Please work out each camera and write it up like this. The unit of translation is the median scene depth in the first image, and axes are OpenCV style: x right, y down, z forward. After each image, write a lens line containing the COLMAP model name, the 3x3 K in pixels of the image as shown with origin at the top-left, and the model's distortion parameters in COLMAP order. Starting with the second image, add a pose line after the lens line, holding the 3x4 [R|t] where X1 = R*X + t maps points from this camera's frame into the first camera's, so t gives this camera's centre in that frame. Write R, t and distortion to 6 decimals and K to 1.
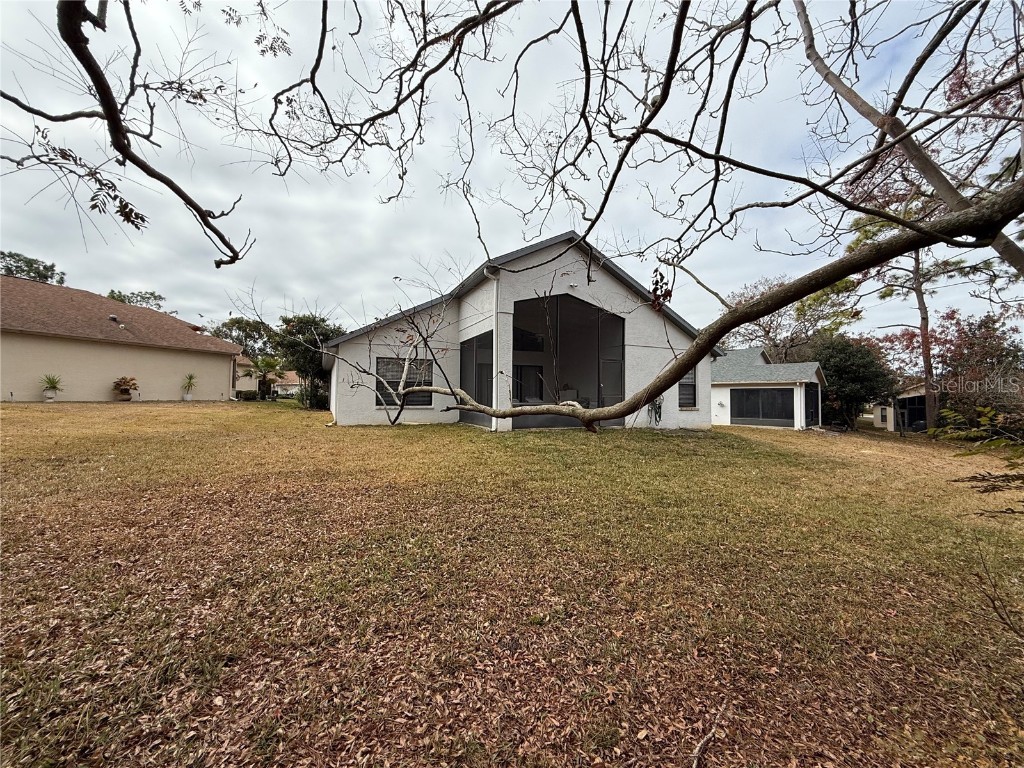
lens RADIAL K [[418.3, 0, 512.0], [0, 418.3, 384.0], [0, 0, 1]] dist [-0.001603, -0.000135]
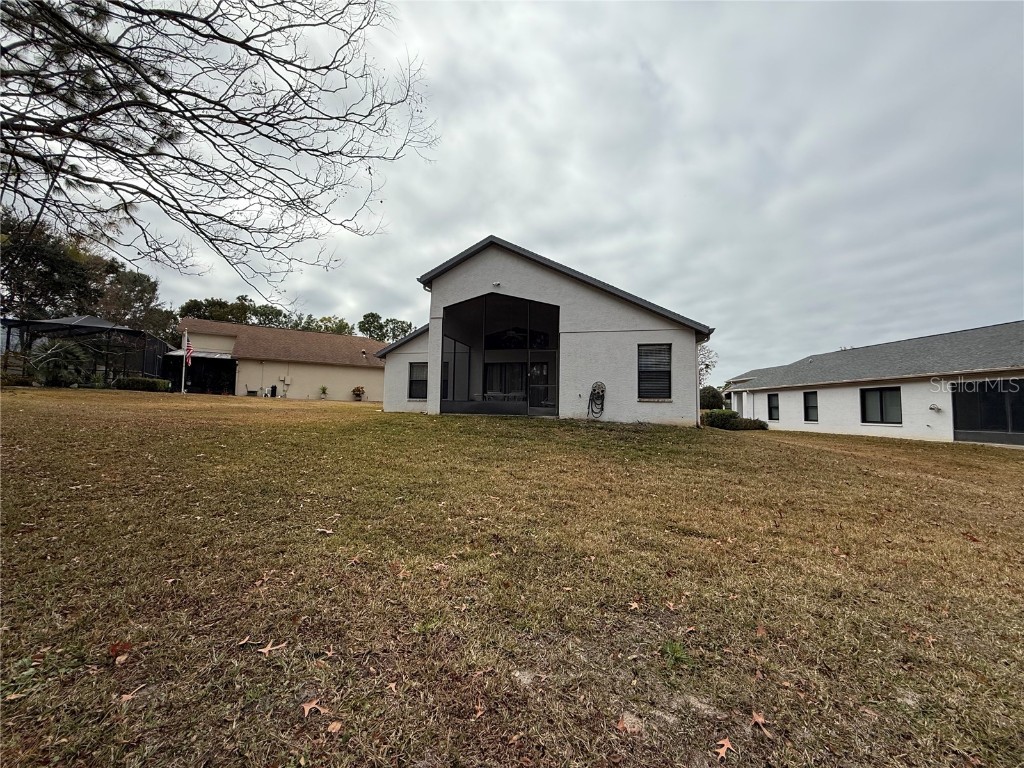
lens RADIAL K [[406.2, 0, 512.0], [0, 406.2, 384.0], [0, 0, 1]] dist [0.000325, 0.000024]
pose [[0.773793, -0.032167, -0.632621, 0.772116], [0.007707, 0.999114, -0.041375, 0.062053], [0.633391, 0.027140, 0.773356, 0.201586]]
